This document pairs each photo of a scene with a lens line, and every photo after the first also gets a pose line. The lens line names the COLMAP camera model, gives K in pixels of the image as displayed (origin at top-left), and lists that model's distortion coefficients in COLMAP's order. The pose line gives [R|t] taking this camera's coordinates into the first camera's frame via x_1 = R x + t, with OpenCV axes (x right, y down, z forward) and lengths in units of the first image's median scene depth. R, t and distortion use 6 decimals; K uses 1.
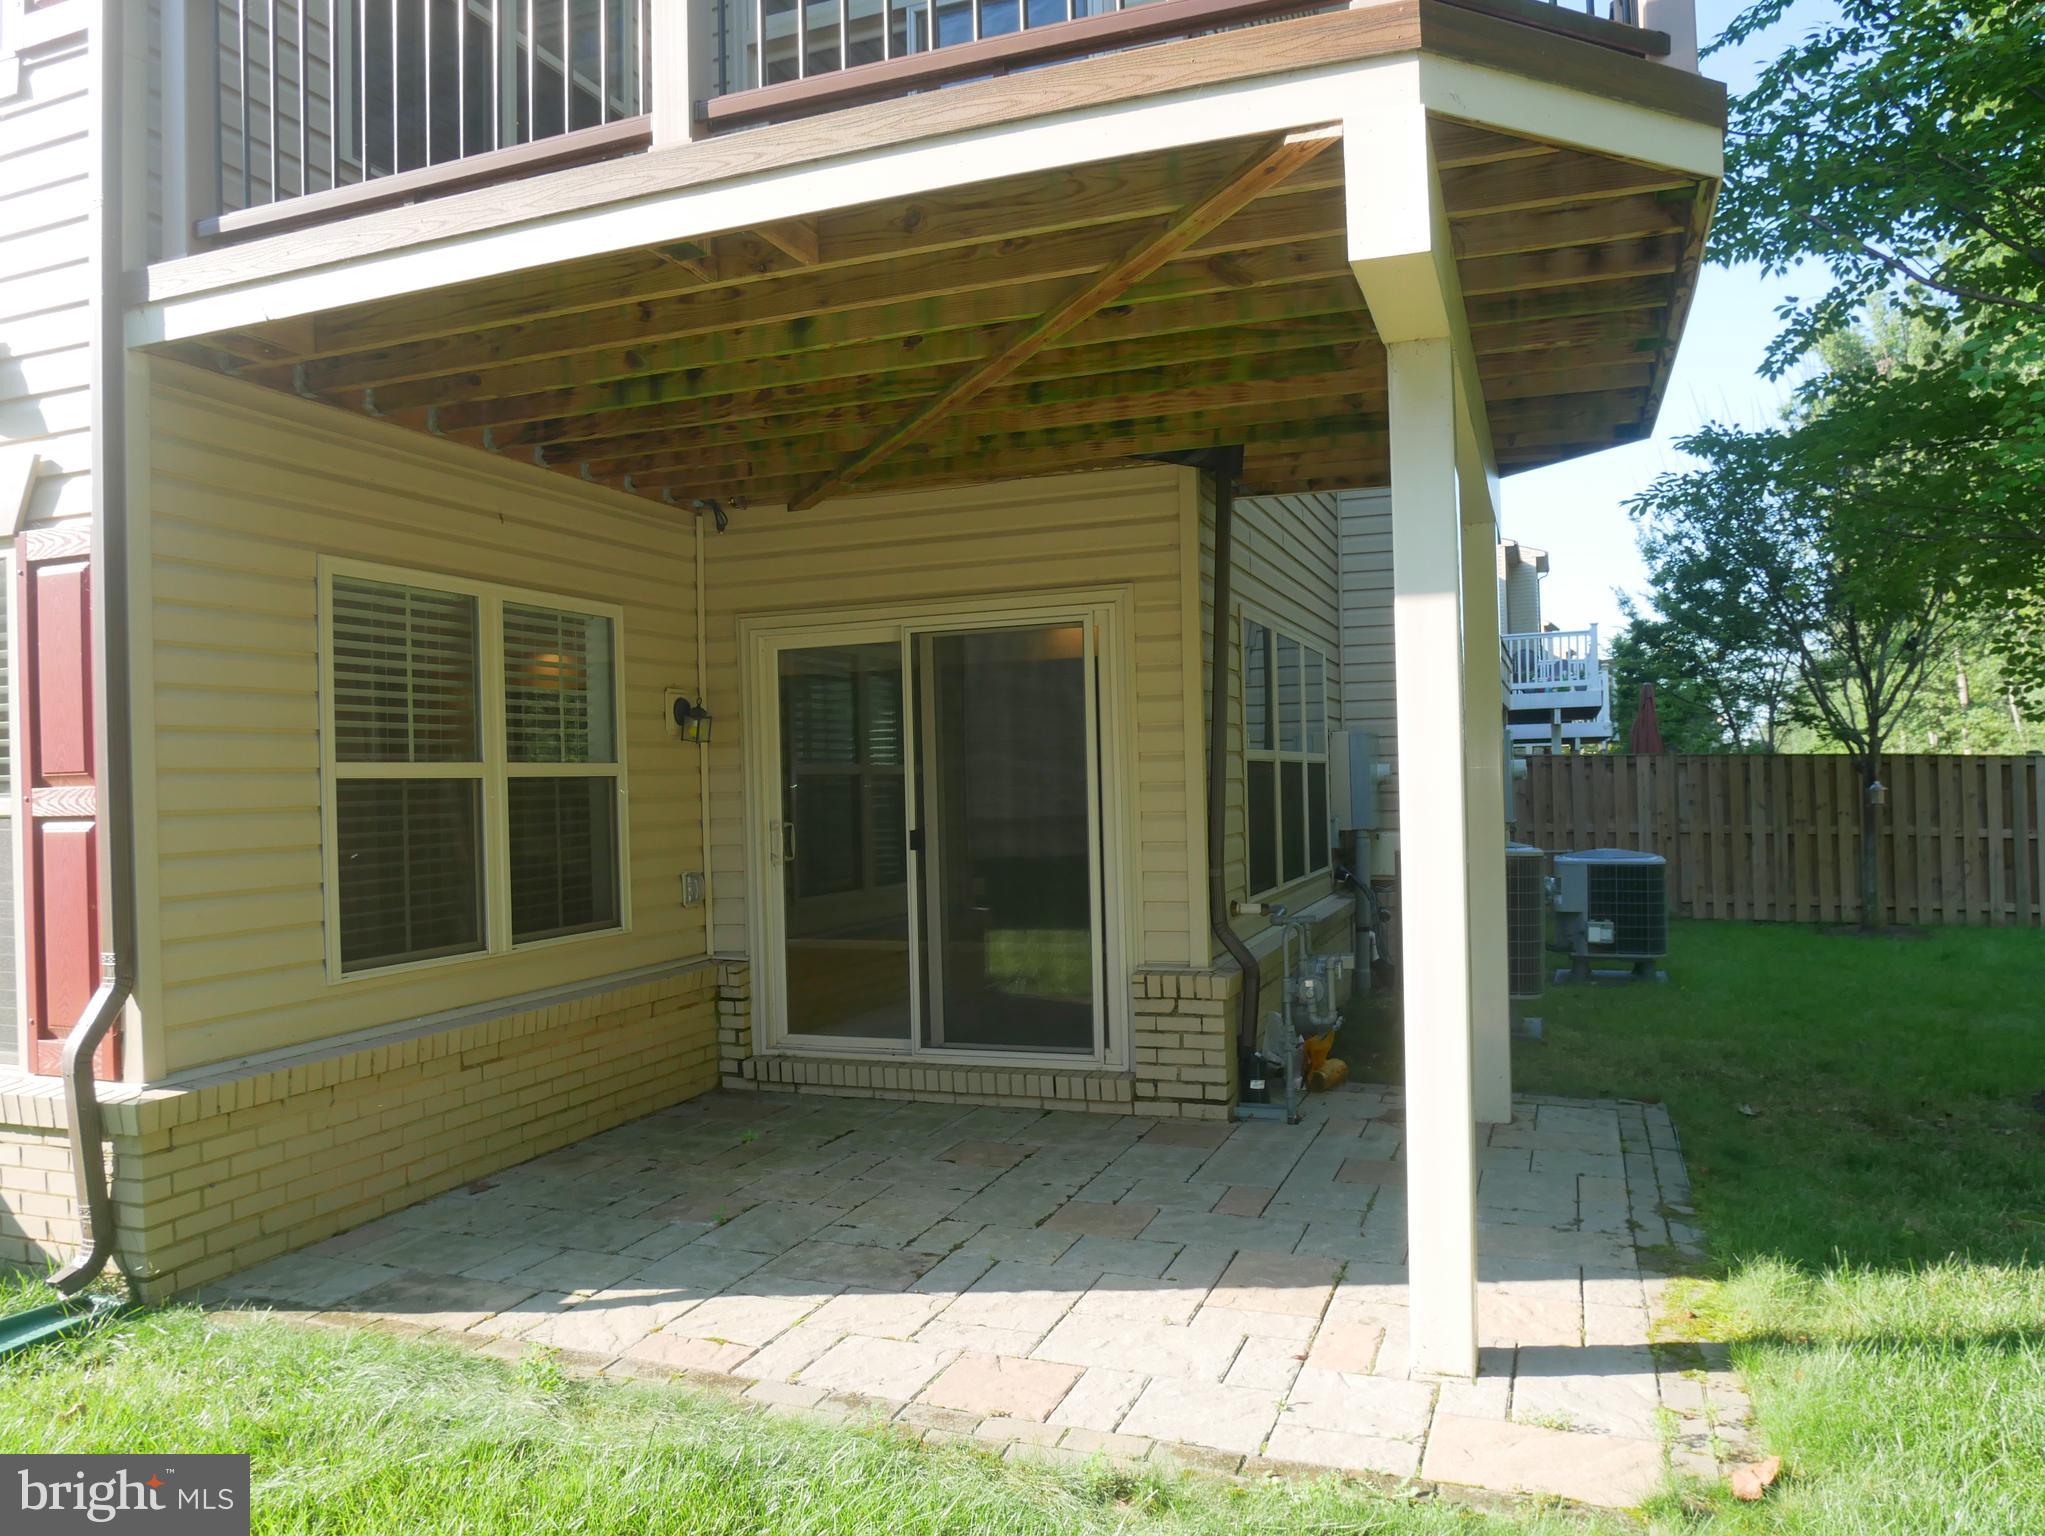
lens RADIAL K [[1456.6, 0, 1021.5], [0, 1456.6, 777.9], [0, 0, 1]] dist [-0.063669, 0.012393]
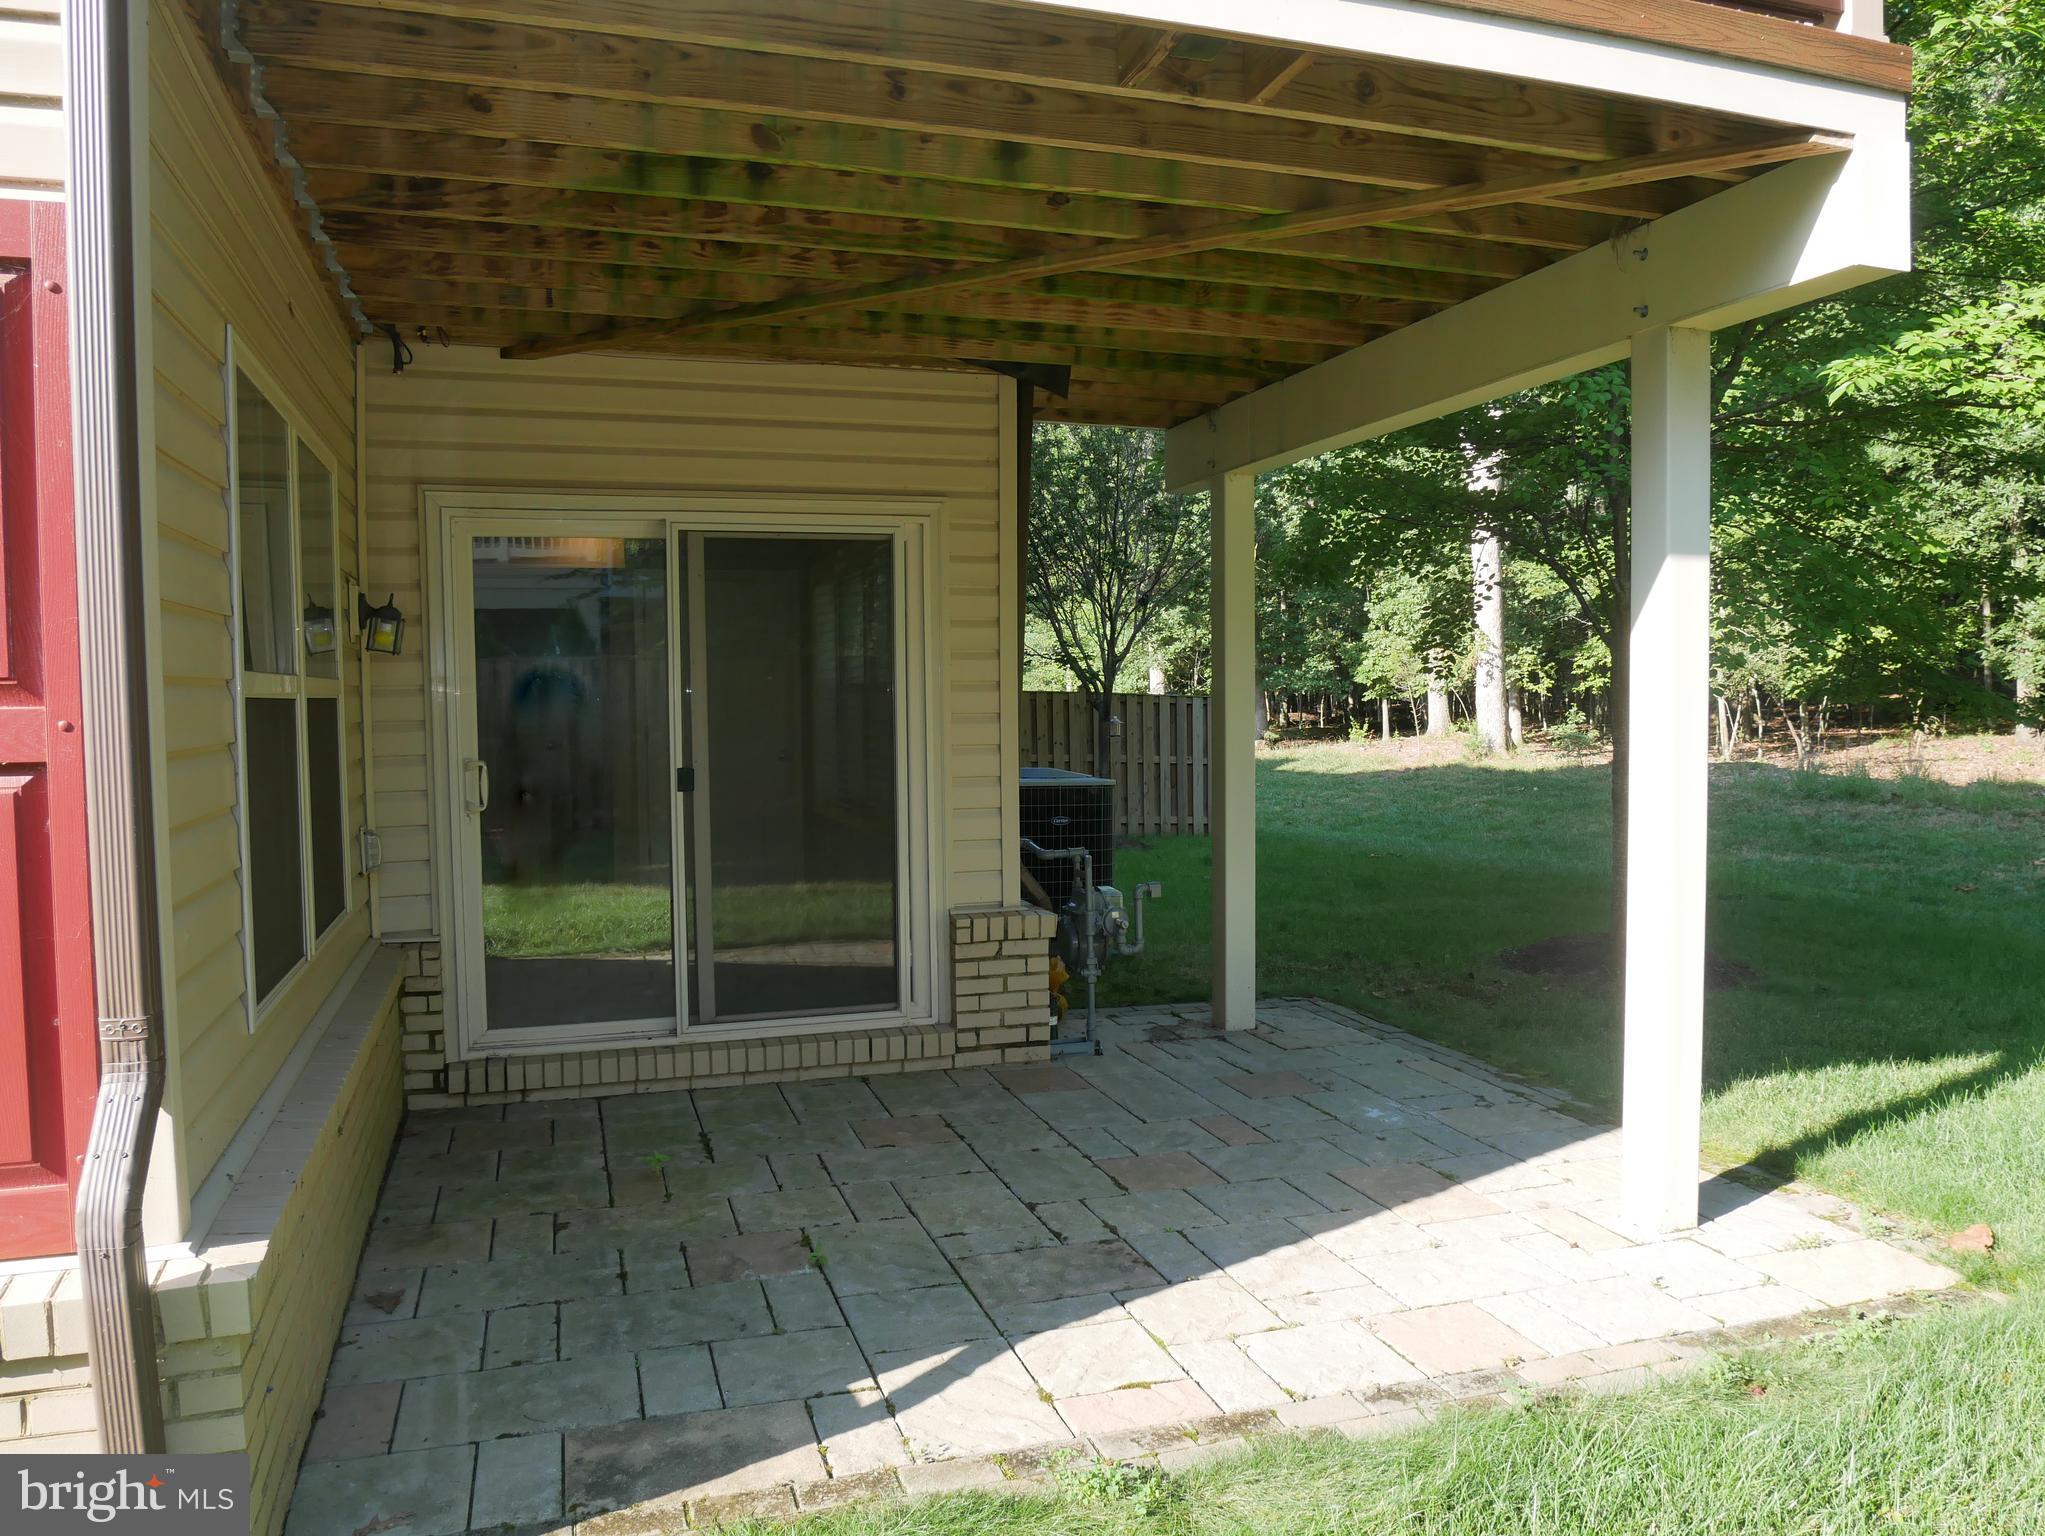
lens RADIAL K [[1456.6, 0, 1017.7], [0, 1456.6, 781.3], [0, 0, 1]] dist [-0.063669, 0.012393]
pose [[0.785254, -0.019138, 0.618878, -0.539549], [-0.012466, 0.998831, 0.046705, 0.002662], [-0.619048, -0.044390, 0.784098, 0.282110]]
